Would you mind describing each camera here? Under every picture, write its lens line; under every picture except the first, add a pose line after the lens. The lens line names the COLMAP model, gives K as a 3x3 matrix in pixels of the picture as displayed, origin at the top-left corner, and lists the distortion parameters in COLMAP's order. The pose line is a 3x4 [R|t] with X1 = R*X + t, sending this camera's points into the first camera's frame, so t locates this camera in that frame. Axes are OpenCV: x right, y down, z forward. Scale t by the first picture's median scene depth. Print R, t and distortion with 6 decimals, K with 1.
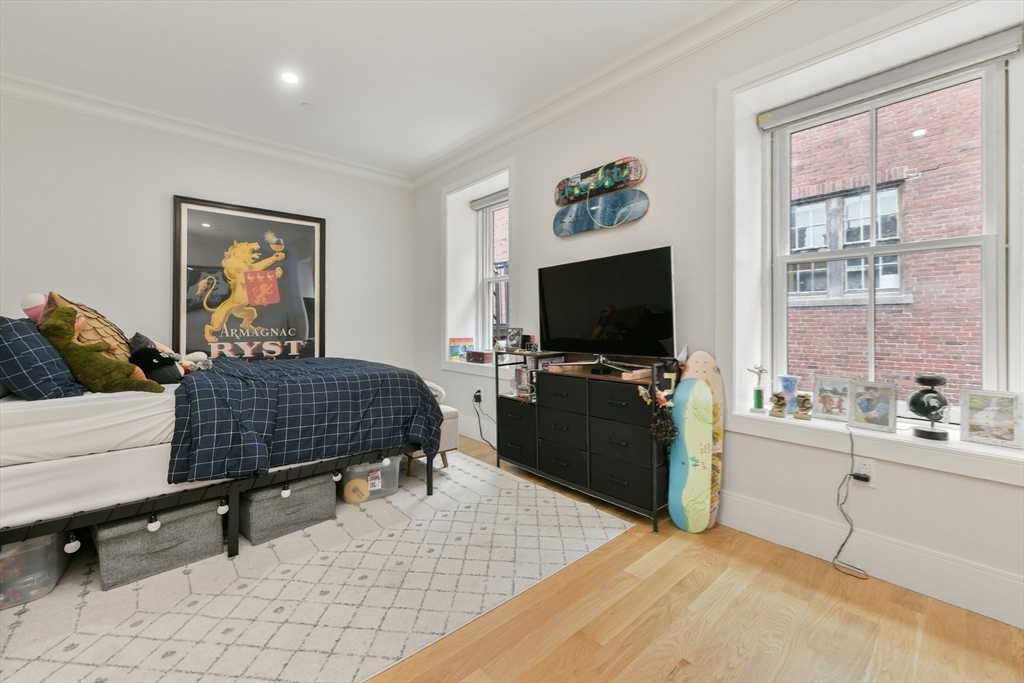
lens RADIAL K [[416.4, 0, 520.9], [0, 416.4, 324.7], [0, 0, 1]] dist [0.004712, 0.001291]
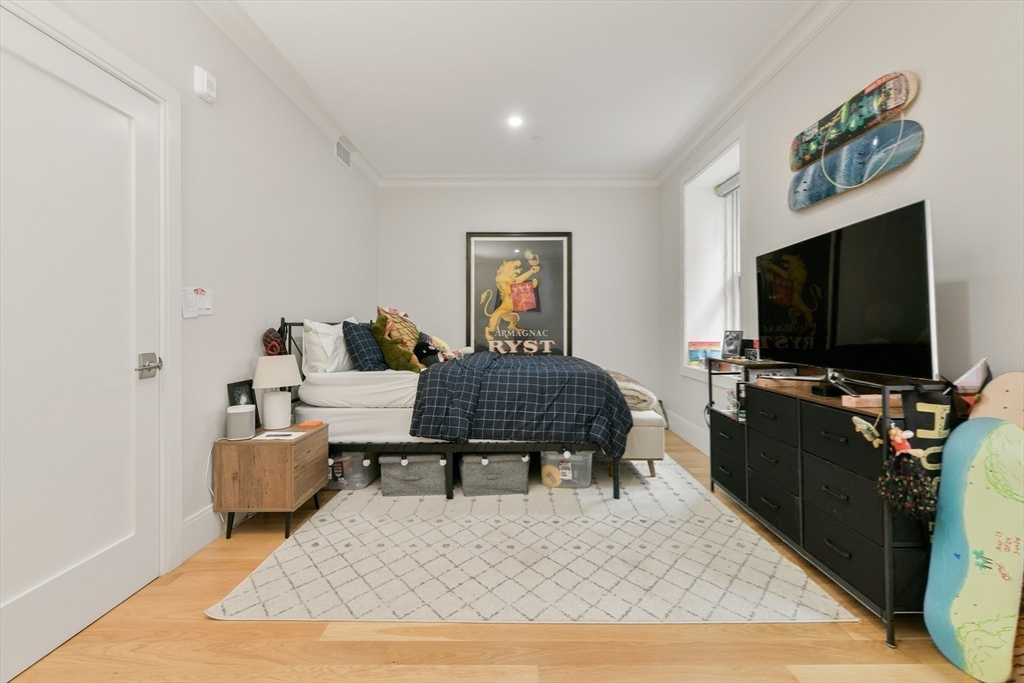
lens RADIAL K [[416.4, 0, 517.1], [0, 416.4, 330.6], [0, 0, 1]] dist [0.004712, 0.001291]
pose [[0.752043, 0.006495, -0.659082, 0.284989], [-0.001162, 0.999963, 0.008529, 0.001374], [0.659113, -0.005648, 0.752023, 0.113872]]
